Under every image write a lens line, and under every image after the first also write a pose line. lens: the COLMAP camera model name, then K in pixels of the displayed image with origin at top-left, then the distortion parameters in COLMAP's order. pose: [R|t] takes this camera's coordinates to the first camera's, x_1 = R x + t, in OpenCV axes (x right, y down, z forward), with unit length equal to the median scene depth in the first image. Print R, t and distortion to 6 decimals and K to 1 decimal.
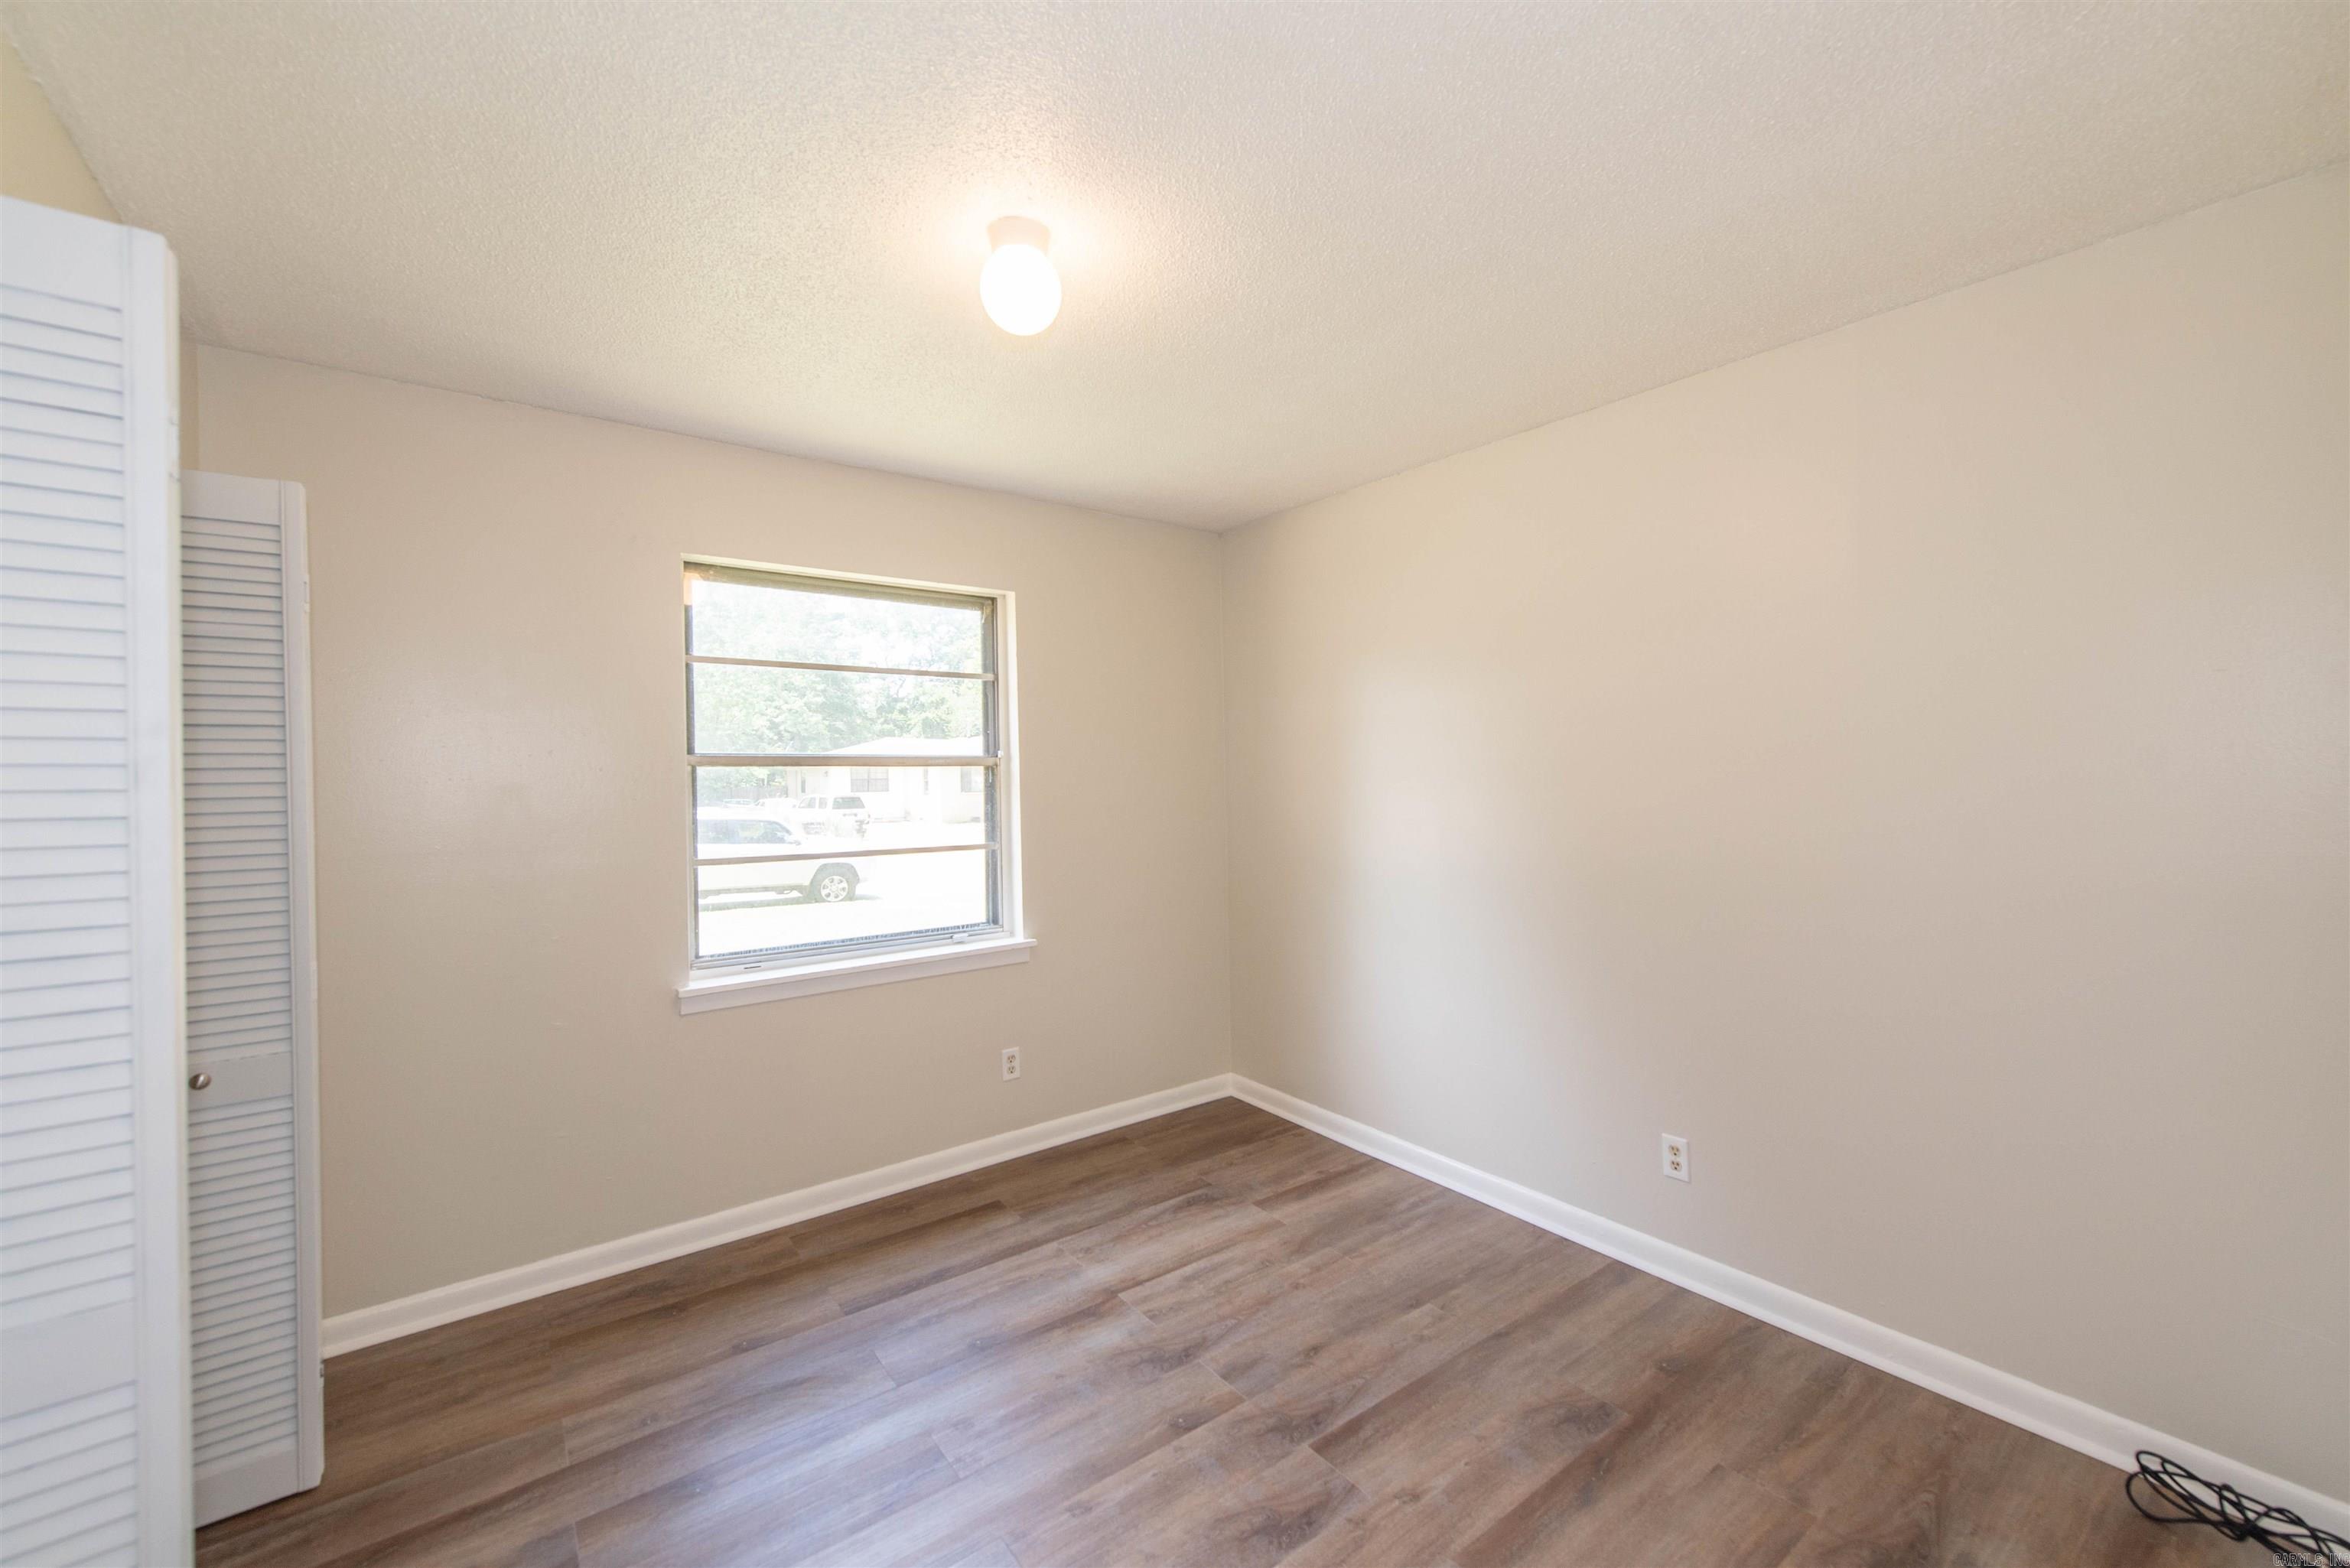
lens RADIAL K [[917.5, 0, 1180.8], [0, 917.5, 780.1], [0, 0, 1]] dist [-0.000456, -0.000301]
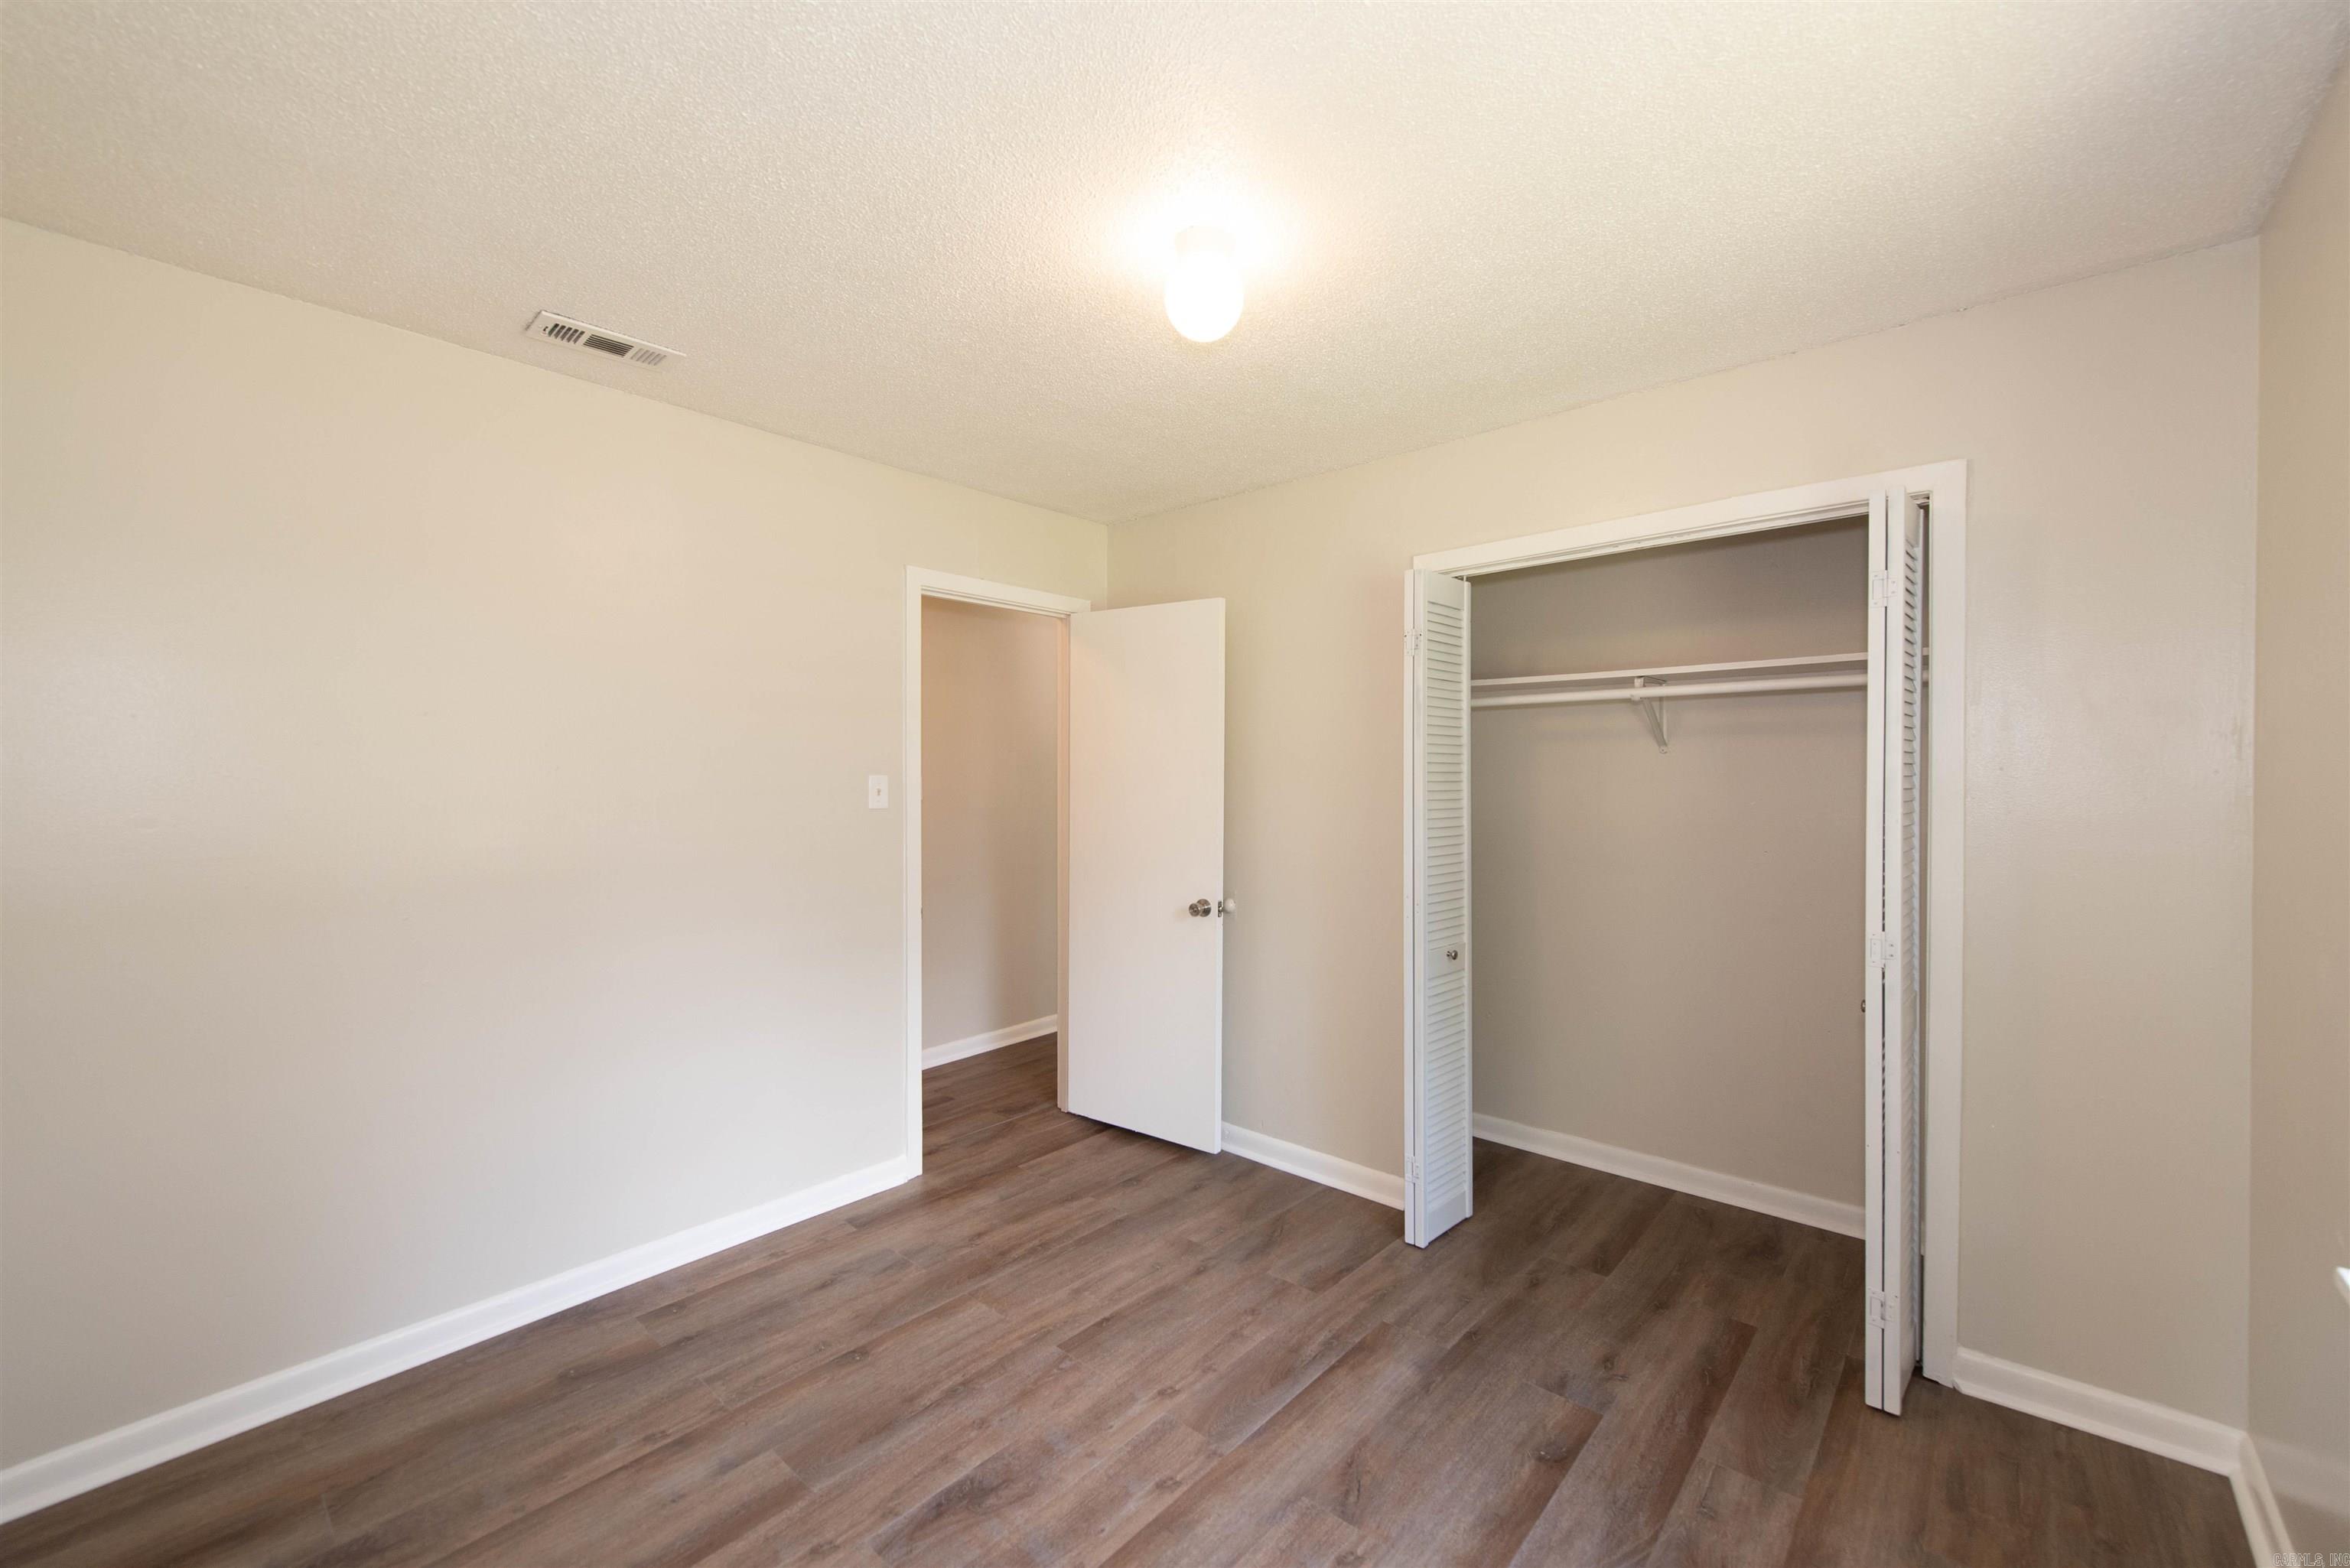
lens RADIAL K [[917.5, 0, 1171.7], [0, 917.5, 781.8], [0, 0, 1]] dist [-0.000456, -0.000301]
pose [[-0.979020, 0.017287, -0.203031, 0.078342], [0.015546, 0.999827, 0.010164, 0.004828], [0.203172, 0.006795, -0.979120, 1.973182]]
